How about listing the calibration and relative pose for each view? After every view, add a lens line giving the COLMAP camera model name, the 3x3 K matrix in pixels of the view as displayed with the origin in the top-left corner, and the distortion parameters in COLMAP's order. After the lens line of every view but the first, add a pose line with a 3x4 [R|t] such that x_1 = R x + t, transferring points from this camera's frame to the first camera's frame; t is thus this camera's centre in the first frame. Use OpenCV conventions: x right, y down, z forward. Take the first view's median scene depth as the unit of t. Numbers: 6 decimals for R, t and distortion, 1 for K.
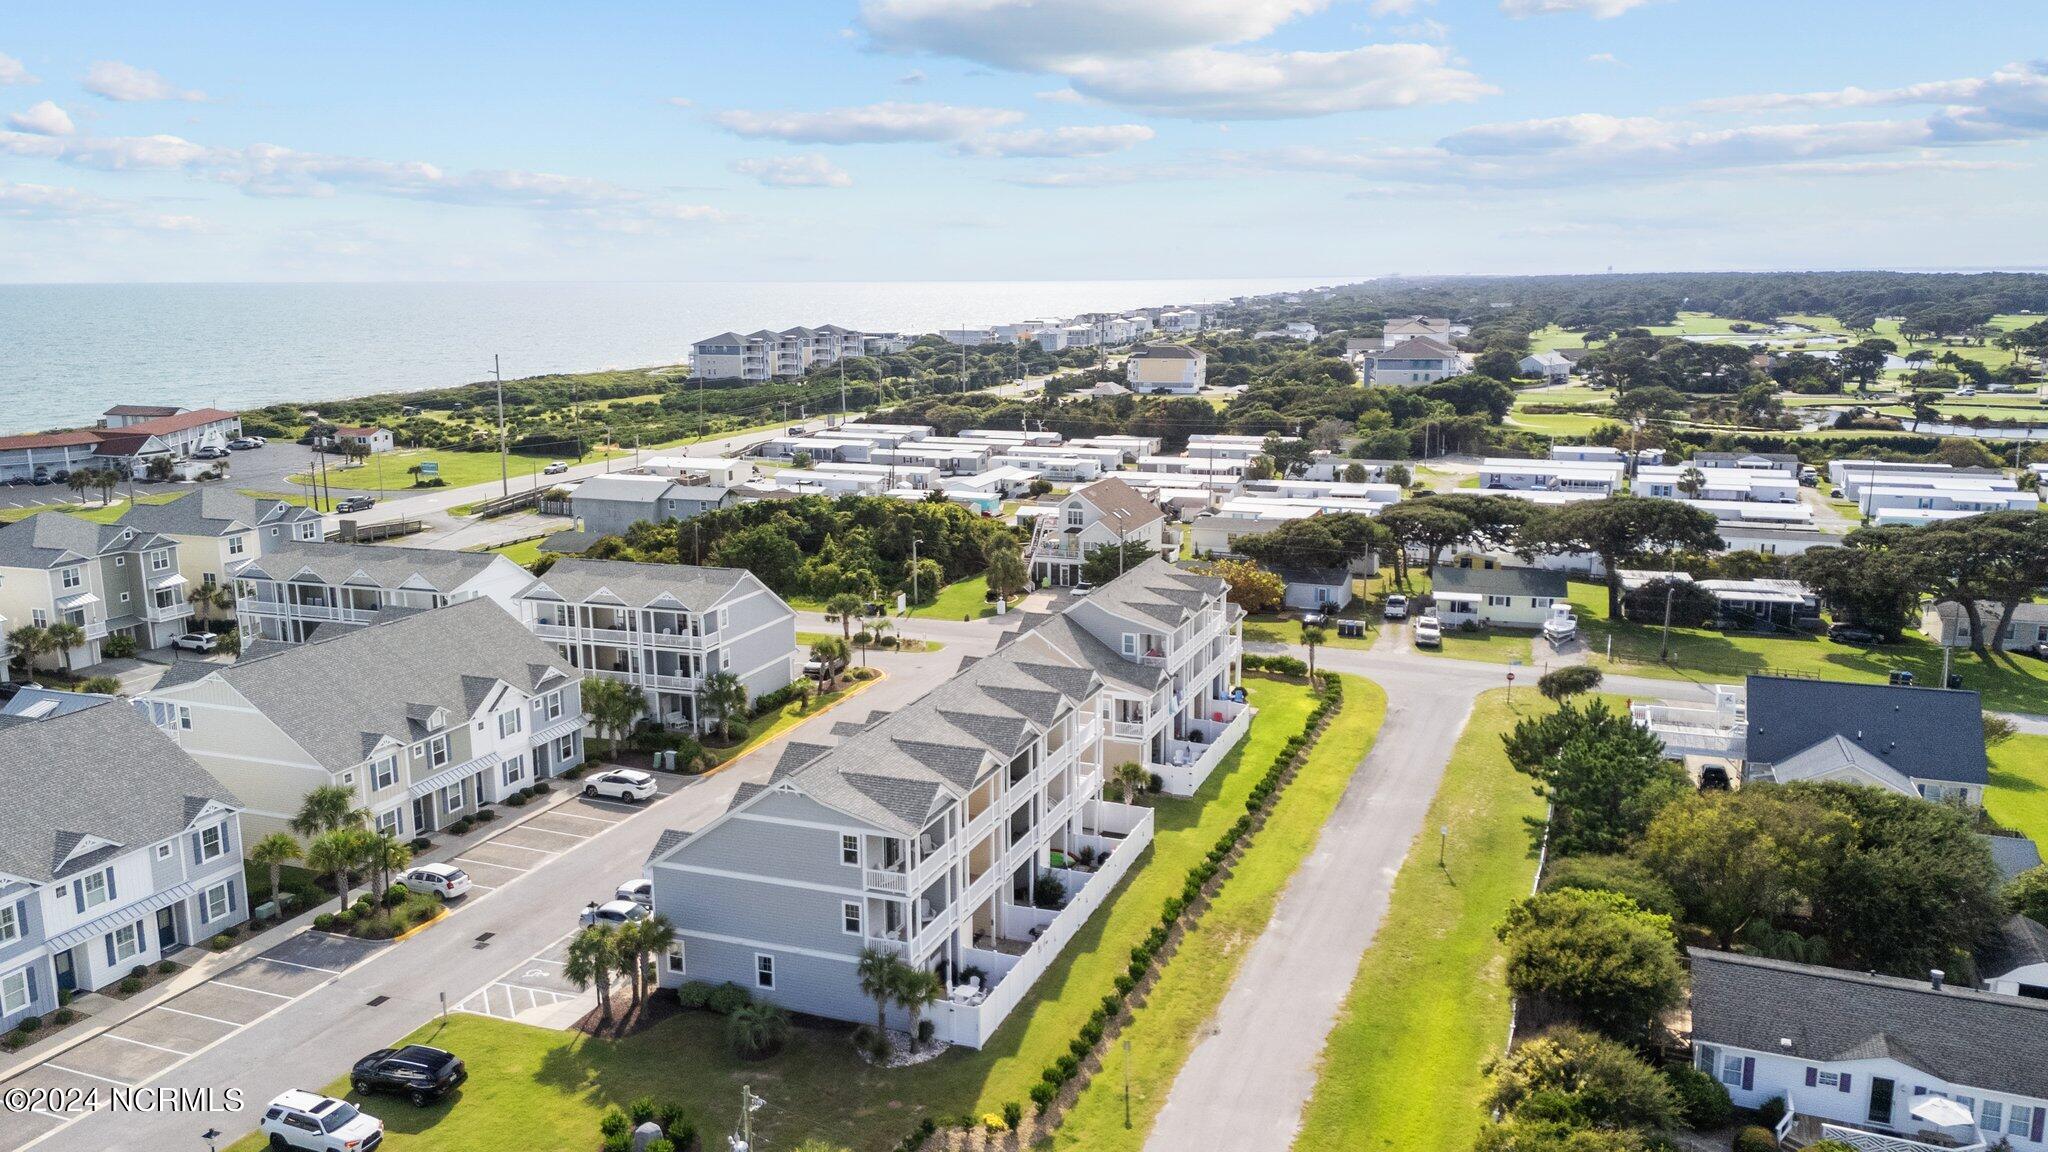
lens RADIAL K [[1495.3, 0, 1024.0], [0, 1495.3, 576.0], [0, 0, 1]] dist [0.092780, -0.099819]
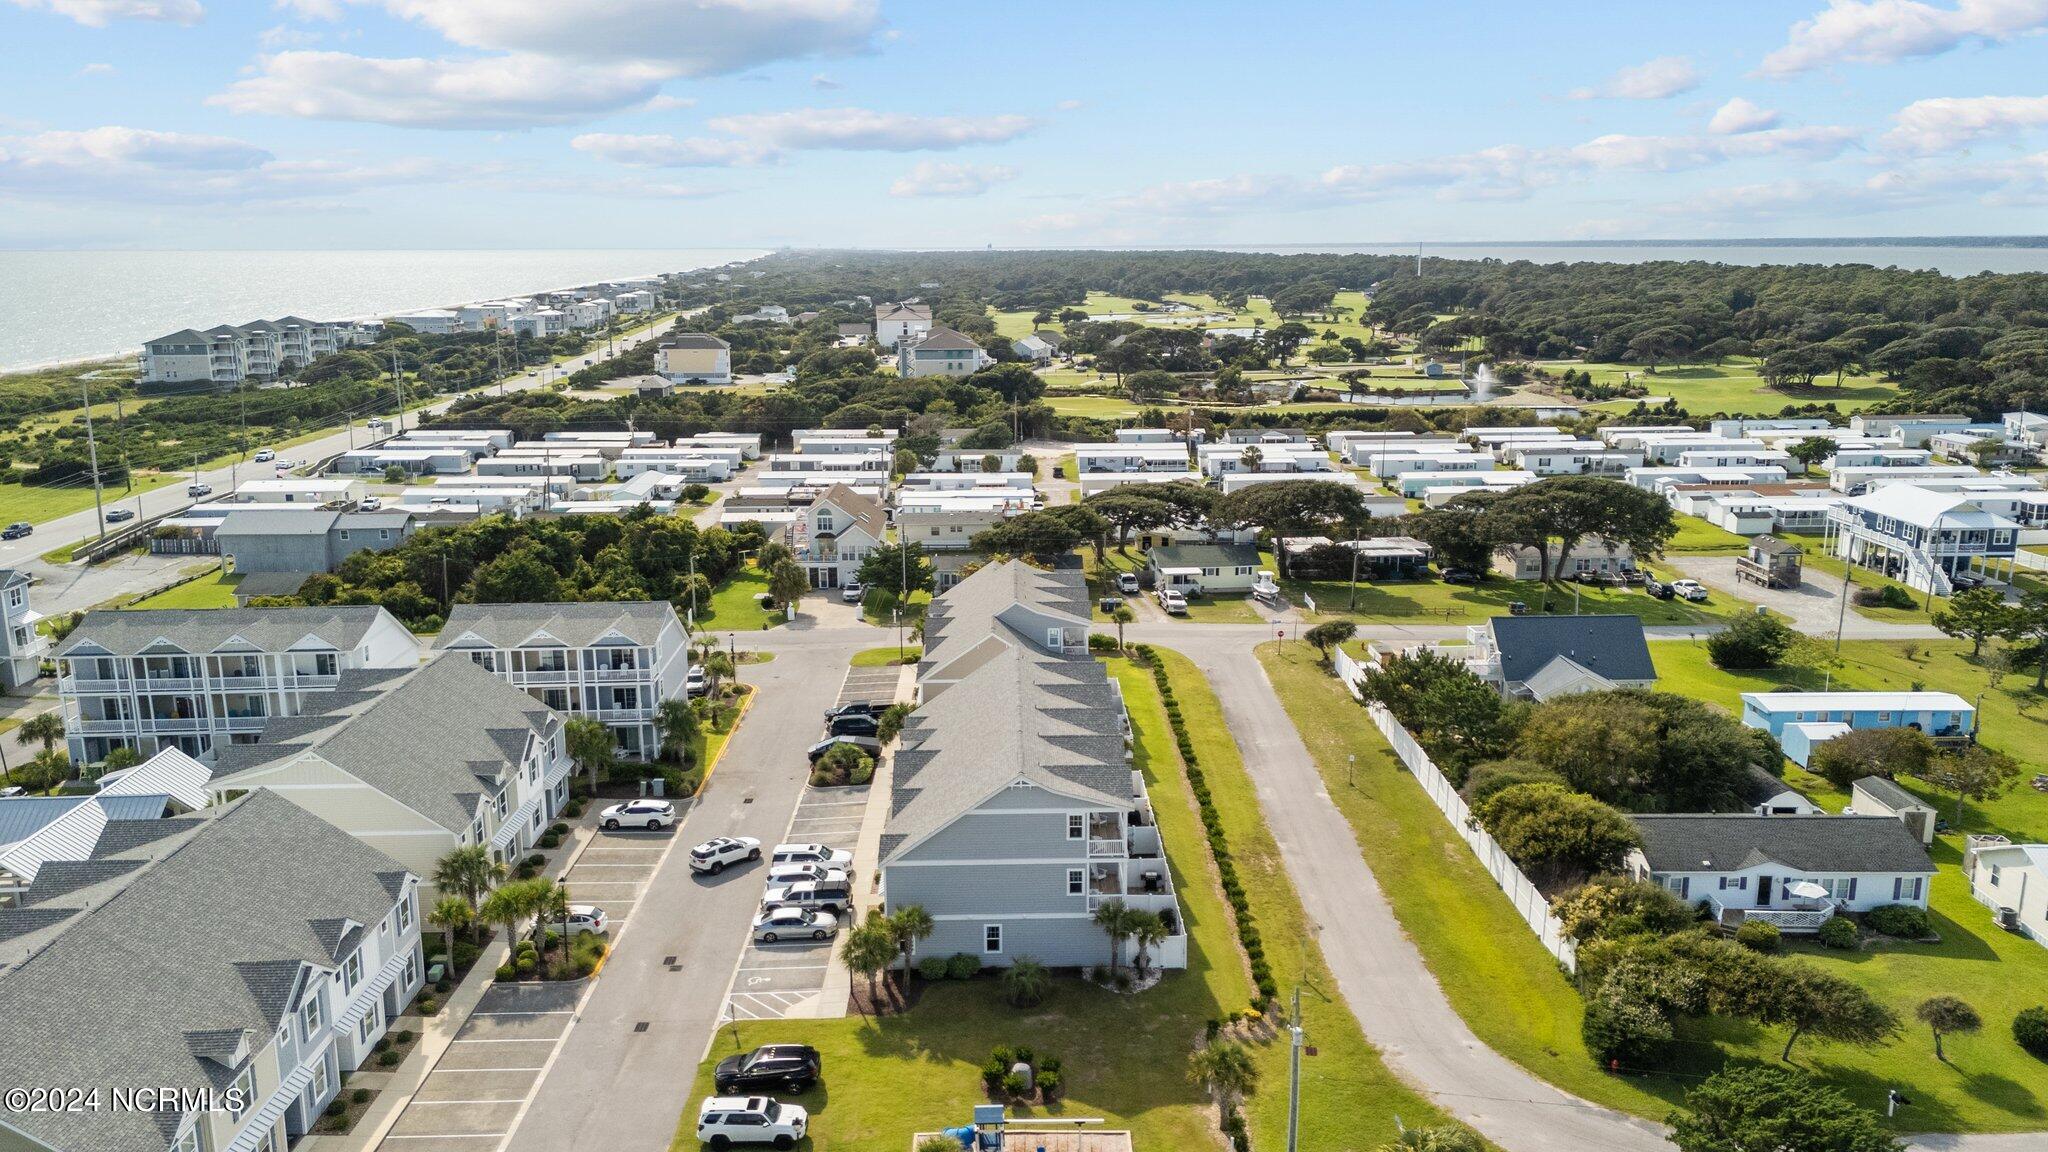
lens RADIAL K [[1483.3, 0, 1024.0], [0, 1483.3, 576.0], [0, 0, 1]] dist [0.111853, -0.169327]
pose [[0.927940, -0.079123, 0.364234, -0.265625], [0.072718, 0.996862, 0.031290, -0.029140], [-0.365566, -0.002549, 0.930782, -0.054701]]
